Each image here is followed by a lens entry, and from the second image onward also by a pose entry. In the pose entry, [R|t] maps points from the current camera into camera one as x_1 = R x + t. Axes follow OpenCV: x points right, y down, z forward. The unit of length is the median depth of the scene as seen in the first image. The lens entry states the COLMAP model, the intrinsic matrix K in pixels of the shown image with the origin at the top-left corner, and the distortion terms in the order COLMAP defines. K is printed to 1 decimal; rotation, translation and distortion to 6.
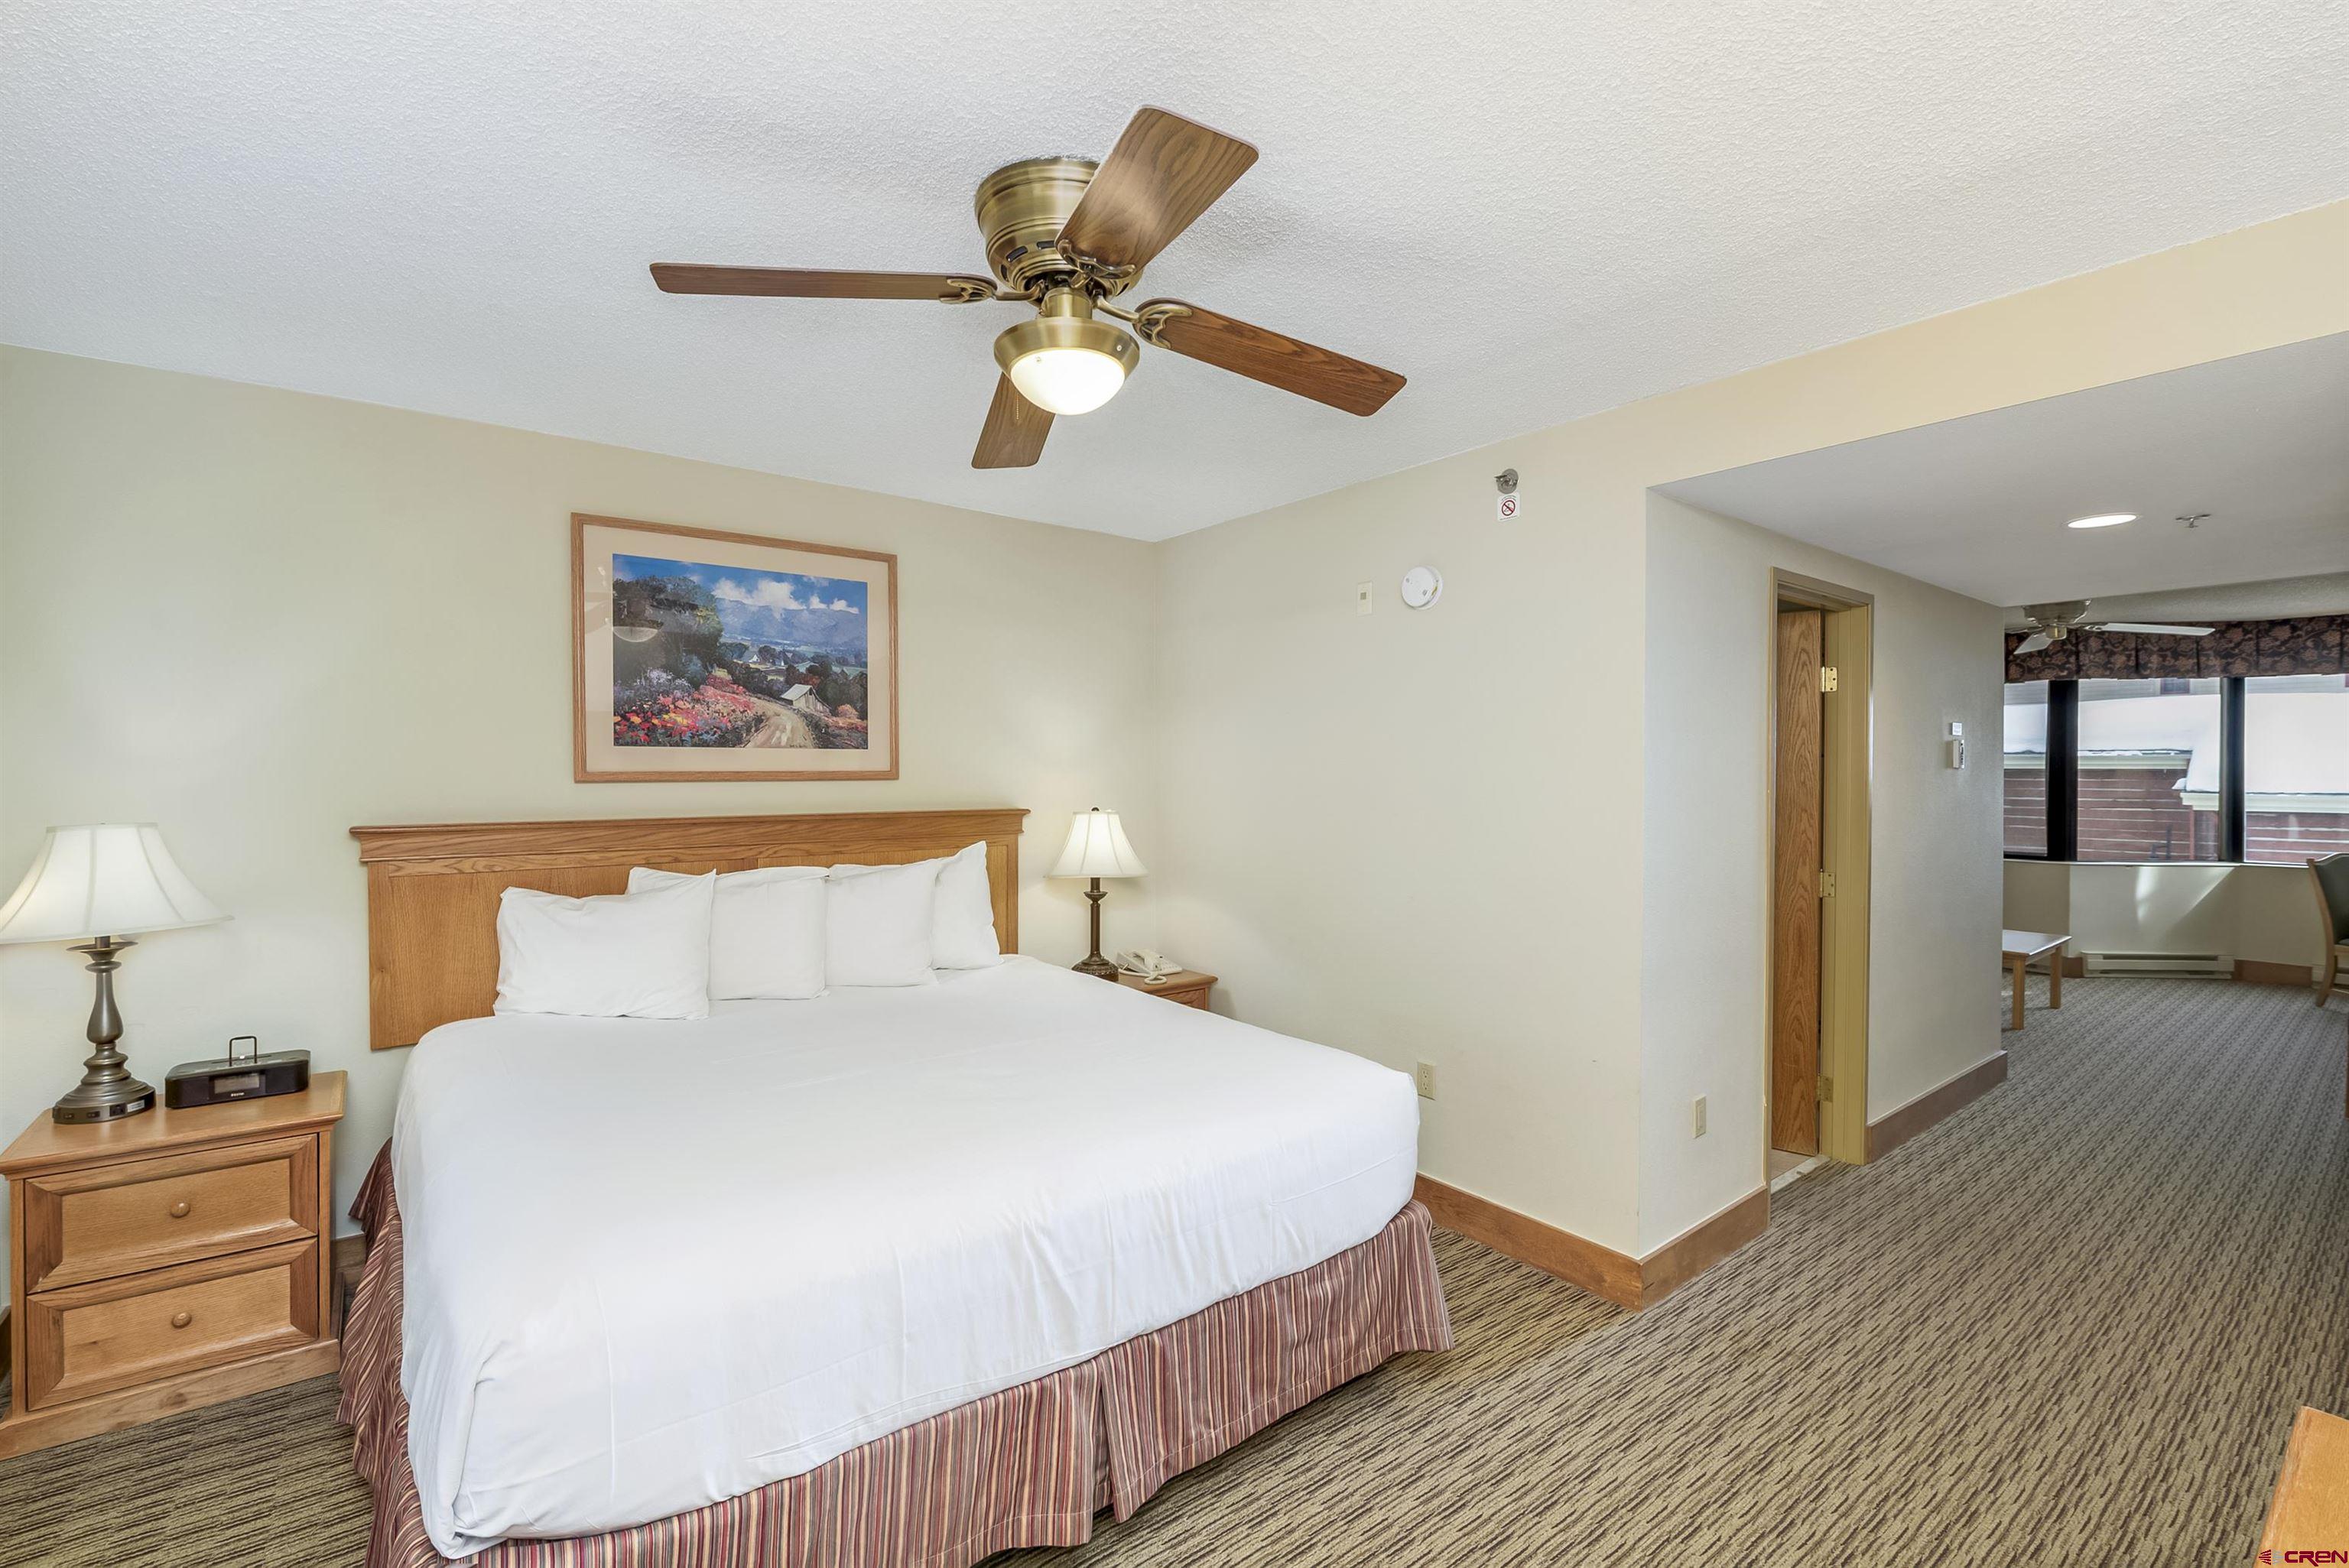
lens RADIAL K [[1013.9, 0, 1177.4], [0, 1013.9, 777.4], [0, 0, 1]] dist [-0.001077, -0.001686]
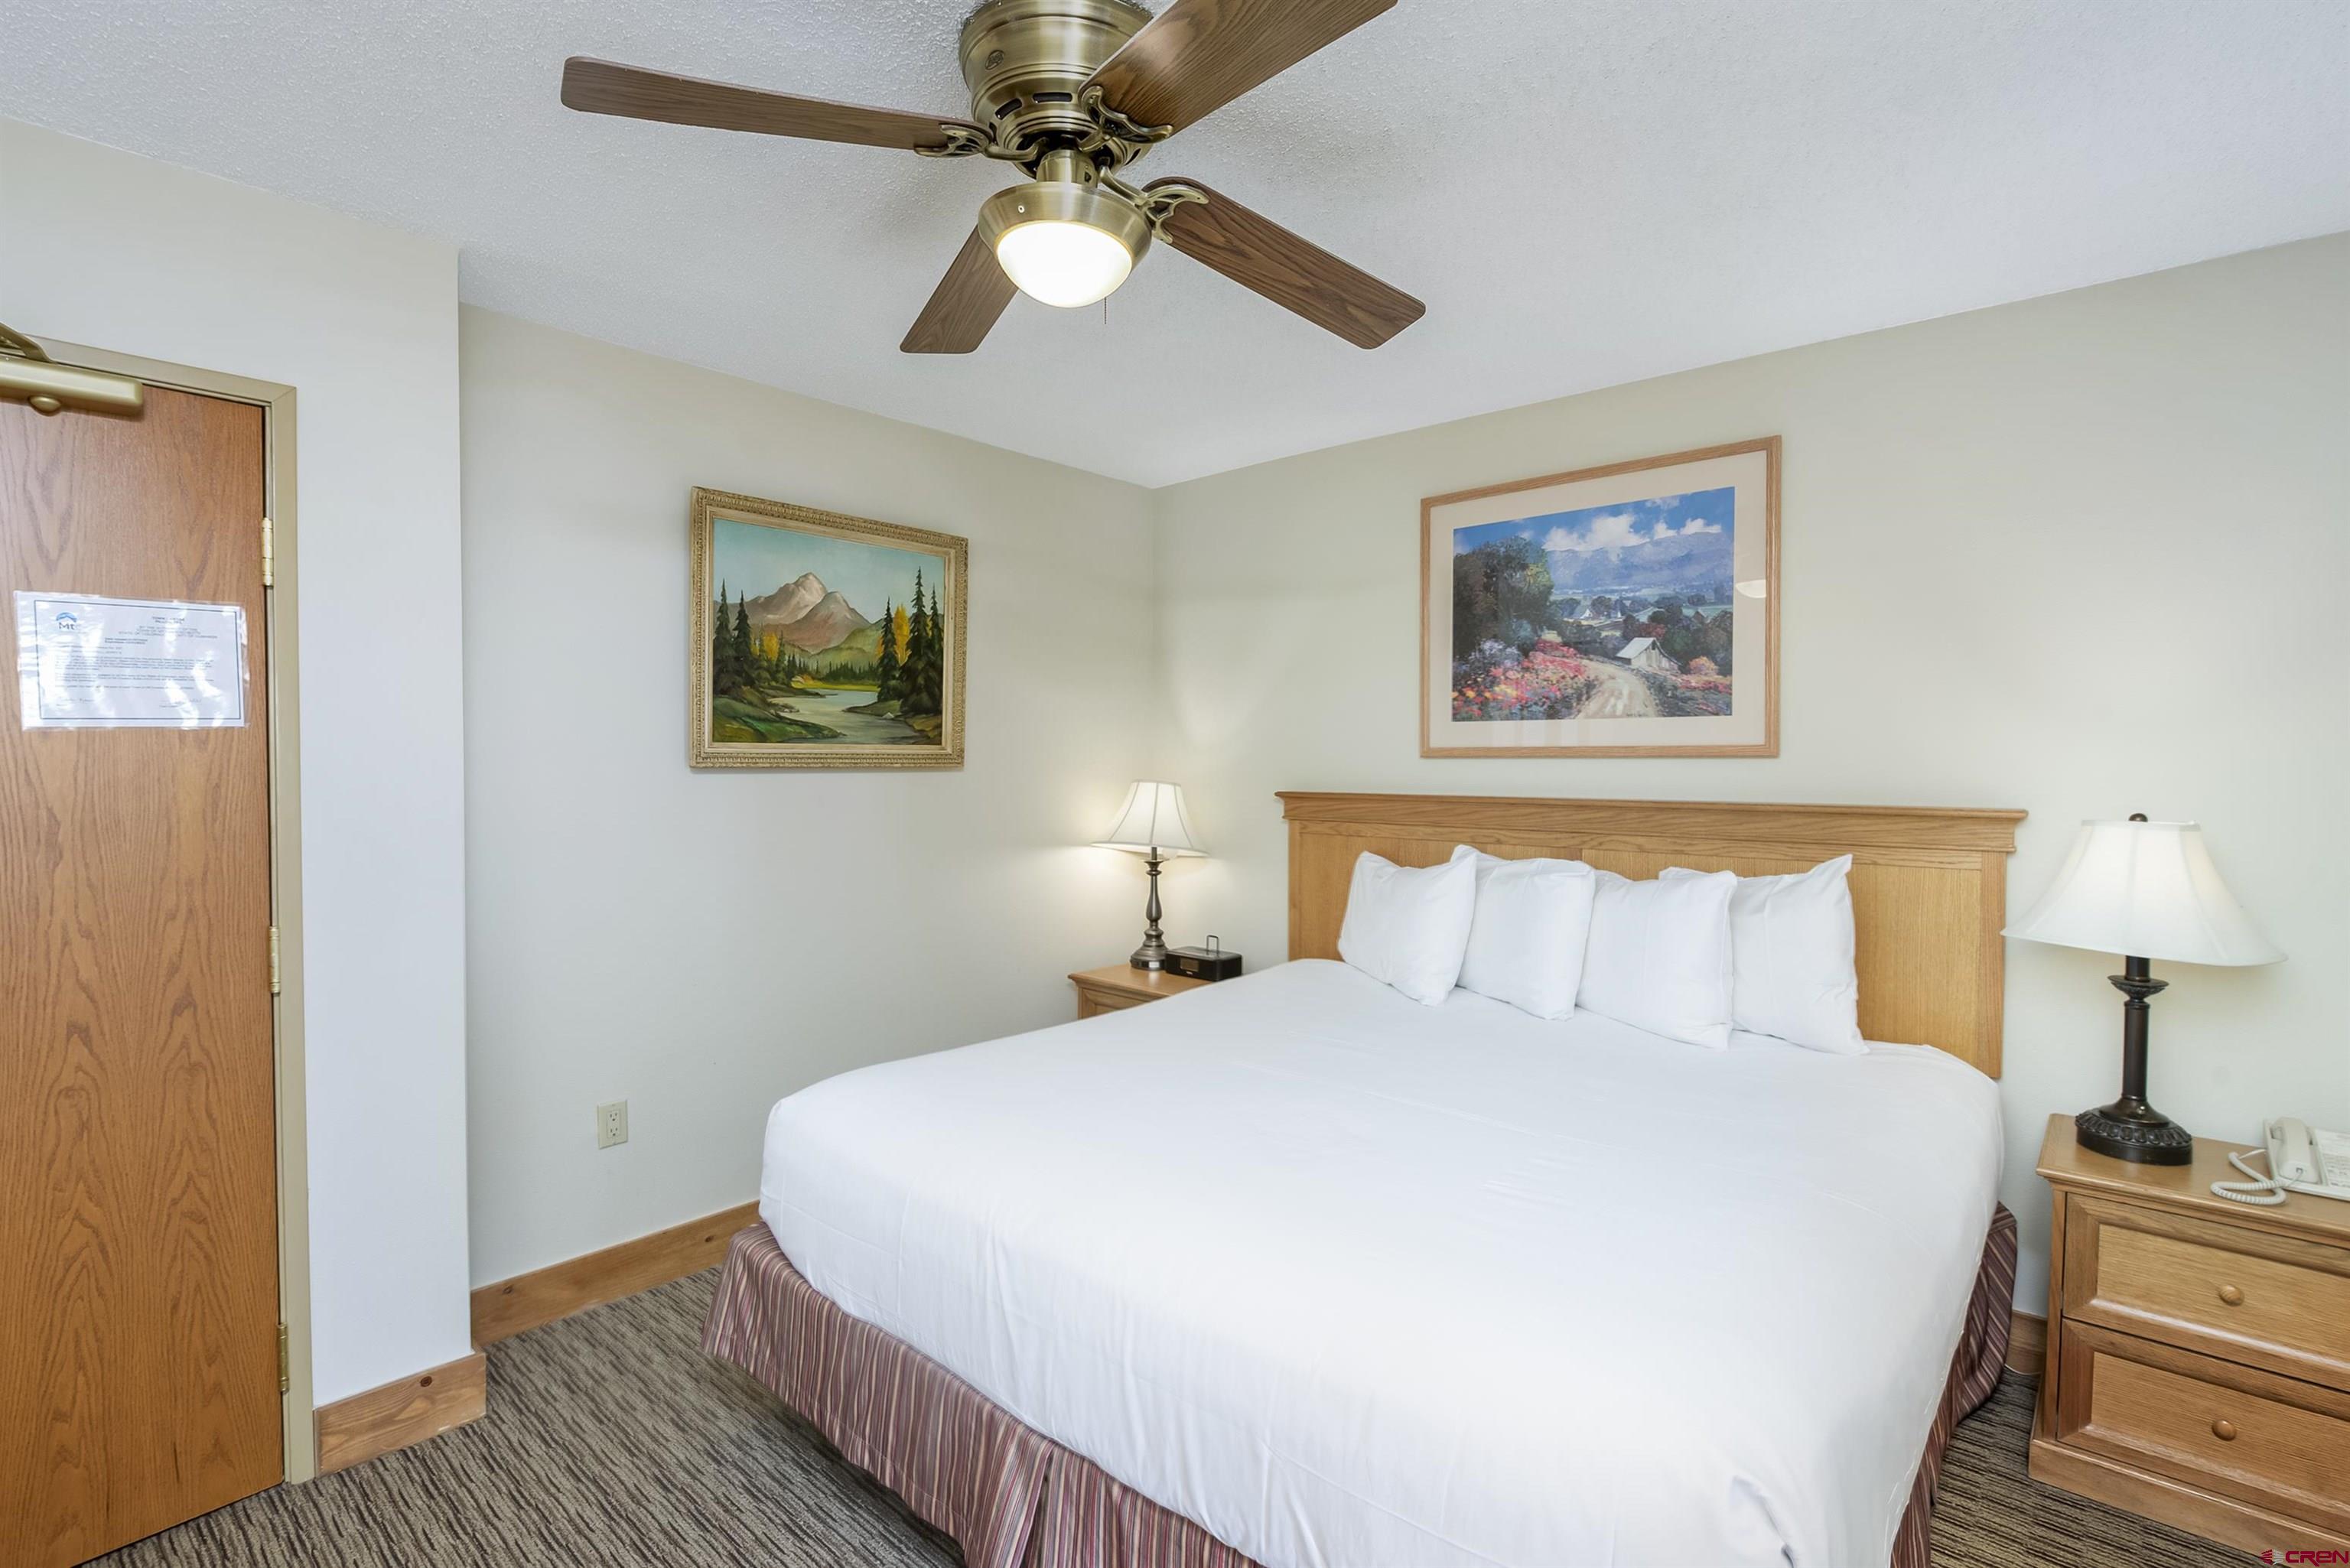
lens RADIAL K [[1110.1, 0, 1156.6], [0, 1110.1, 762.9], [0, 0, 1]] dist [0.000658, -0.000525]
pose [[0.184914, 0.011824, -0.982684, 0.429651], [-0.002424, 0.999930, 0.011575, -0.002032], [0.982752, 0.000241, 0.184929, 0.470667]]
